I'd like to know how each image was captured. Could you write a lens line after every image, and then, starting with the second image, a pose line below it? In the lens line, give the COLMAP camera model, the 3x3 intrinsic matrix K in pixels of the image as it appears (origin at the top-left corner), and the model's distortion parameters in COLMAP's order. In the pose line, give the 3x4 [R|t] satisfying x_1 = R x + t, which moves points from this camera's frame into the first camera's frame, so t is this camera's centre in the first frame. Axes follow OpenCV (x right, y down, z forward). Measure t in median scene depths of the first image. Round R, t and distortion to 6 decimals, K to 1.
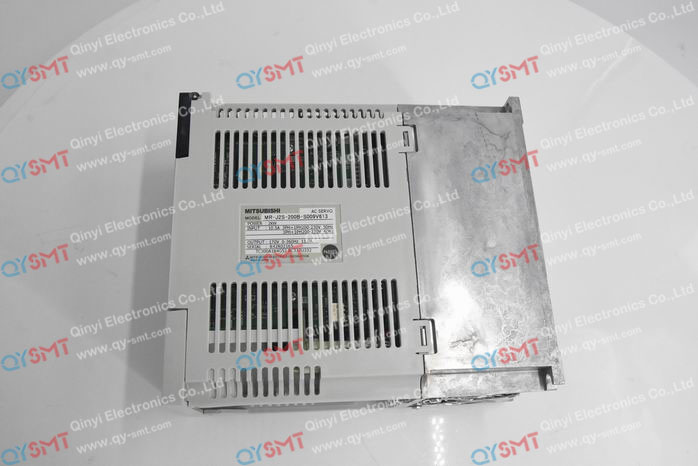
lens RADIAL K [[676.4, 0, 349.0], [0, 676.4, 233.0], [0, 0, 1]] dist [-0.000812, 0.003905]
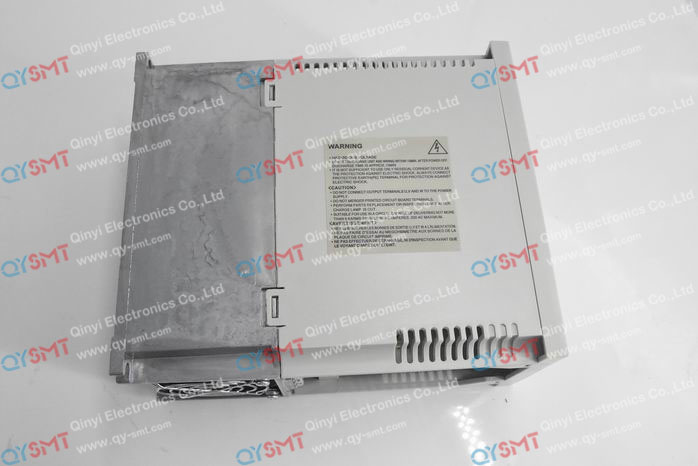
lens RADIAL K [[676.4, 0, 349.0], [0, 676.4, 233.0], [0, 0, 1]] dist [-0.000812, 0.003905]
pose [[1.000000, 0.000215, 0.000041, -0.000009], [-0.000215, 1.000000, 0.000866, -0.140213], [-0.000041, -0.000866, 1.000000, 0.000002]]
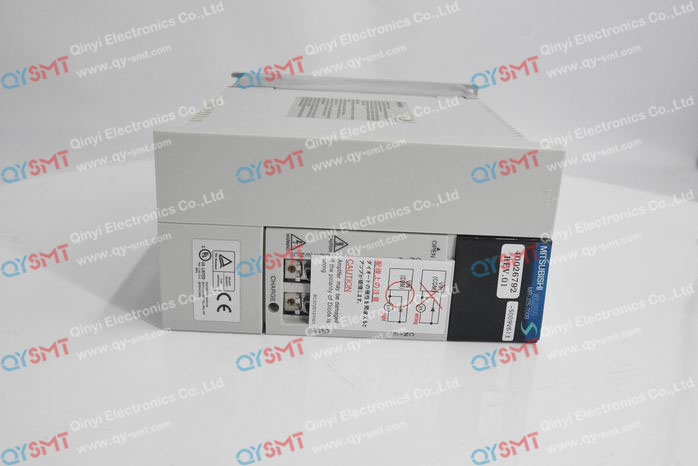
lens RADIAL K [[676.8, 0, 349.0], [0, 676.8, 233.0], [0, 0, 1]] dist [-0.002897, 0.003383]
pose [[1.000000, 0.000448, -0.000071, -0.000029], [-0.000448, 1.000000, 0.000364, -0.279846], [0.000071, -0.000364, 1.000000, 0.000047]]
